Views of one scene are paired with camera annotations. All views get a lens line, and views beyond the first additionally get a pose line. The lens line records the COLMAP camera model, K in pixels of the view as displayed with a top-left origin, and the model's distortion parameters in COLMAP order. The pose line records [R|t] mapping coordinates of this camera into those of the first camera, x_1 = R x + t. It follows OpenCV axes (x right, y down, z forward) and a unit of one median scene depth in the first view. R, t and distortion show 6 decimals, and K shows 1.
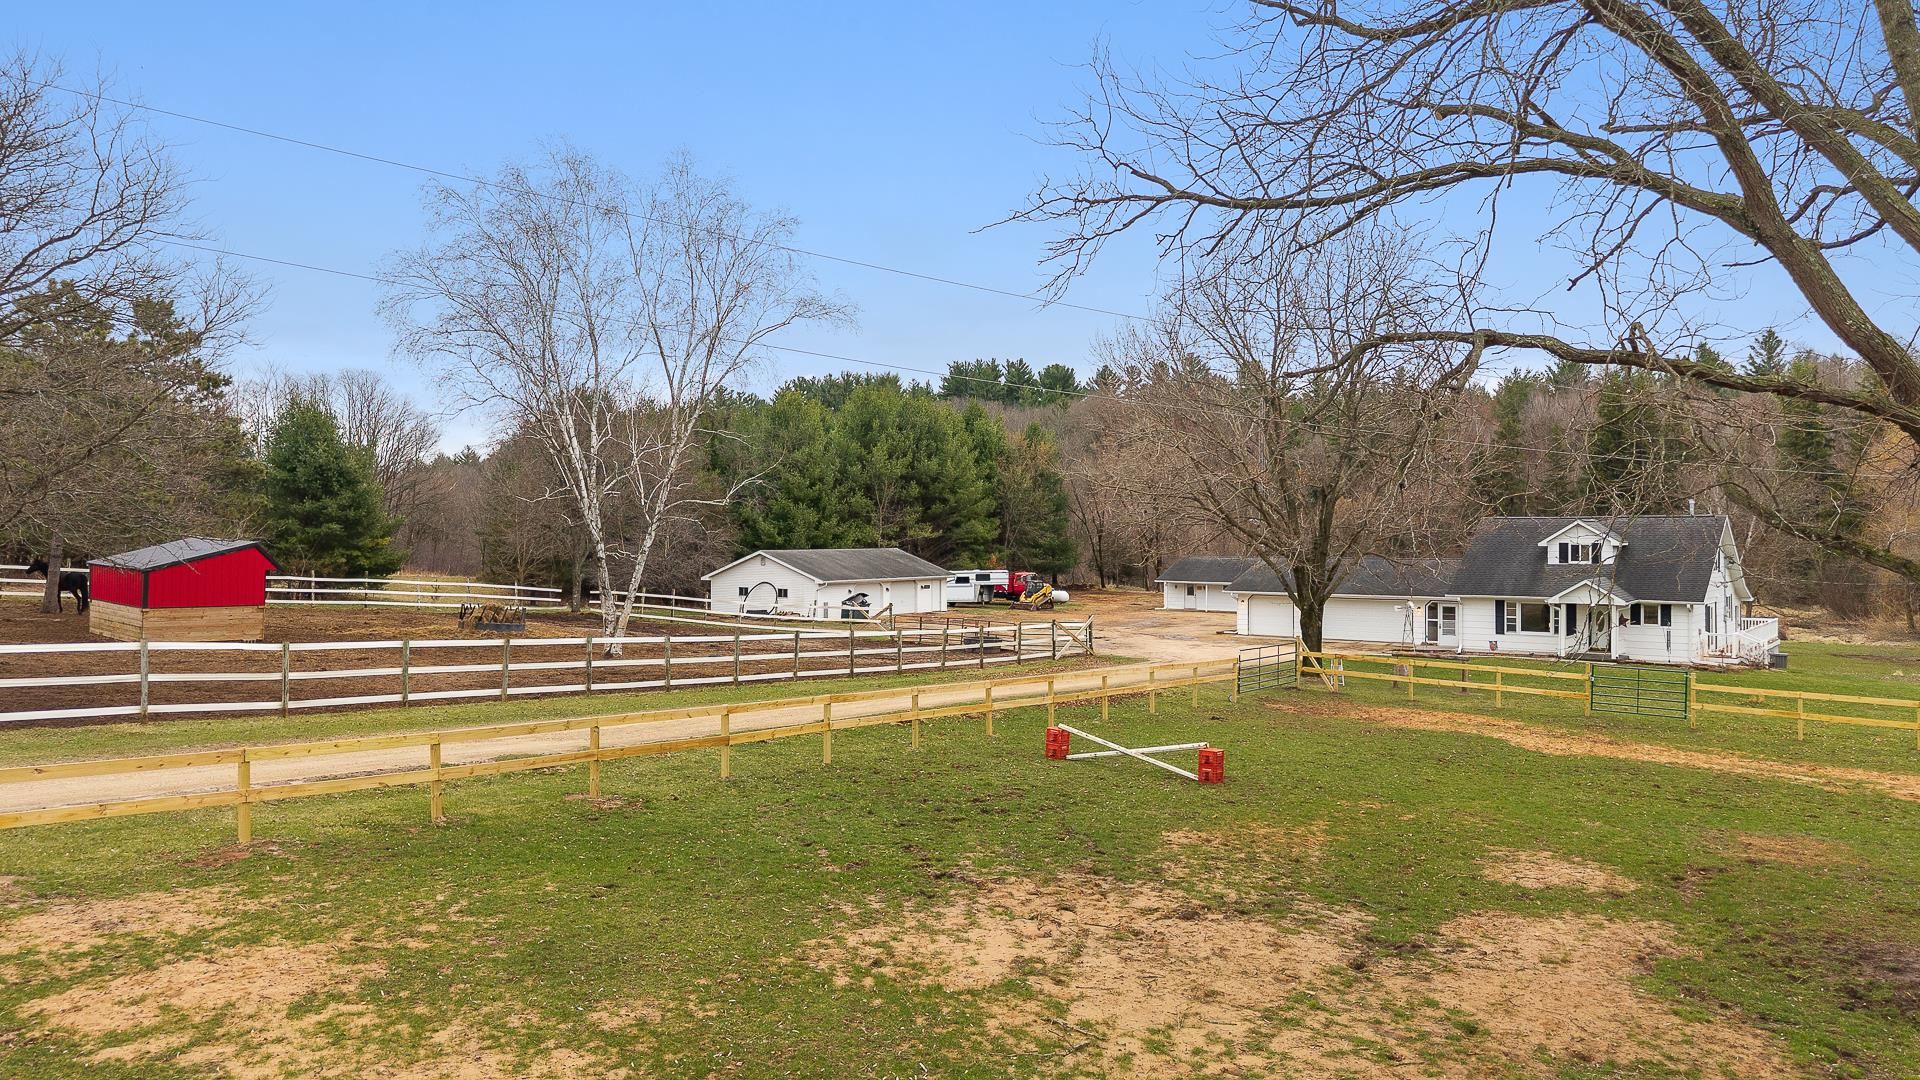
lens RADIAL K [[1296.2, 0, 961.3], [0, 1296.2, 522.8], [0, 0, 1]] dist [0.025552, -0.036696]
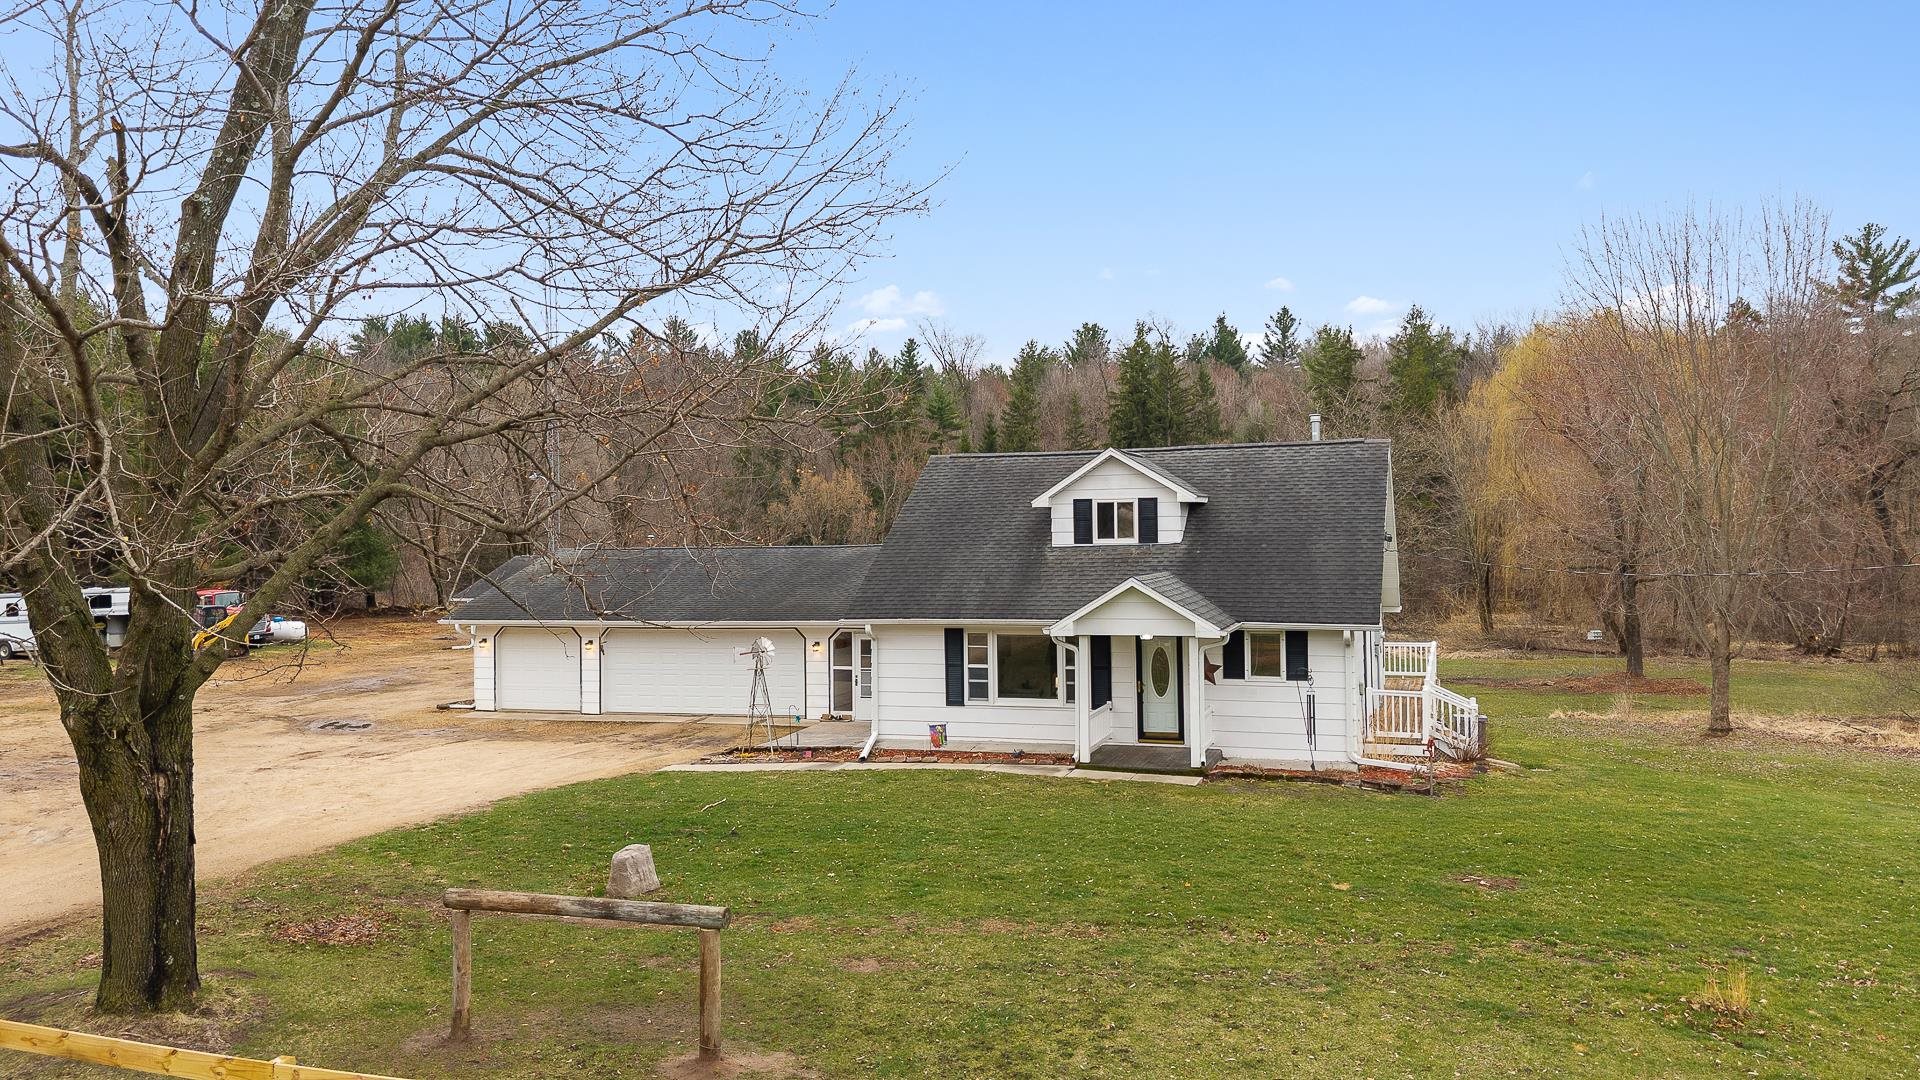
lens RADIAL K [[1407.9, 0, 956.1], [0, 1407.9, 540.3], [0, 0, 1]] dist [0.029587, -0.029070]
pose [[0.942005, -0.014762, 0.335275, 0.257865], [0.011859, 0.999872, 0.010703, 0.024351], [-0.335390, -0.006106, 0.942059, 0.555504]]
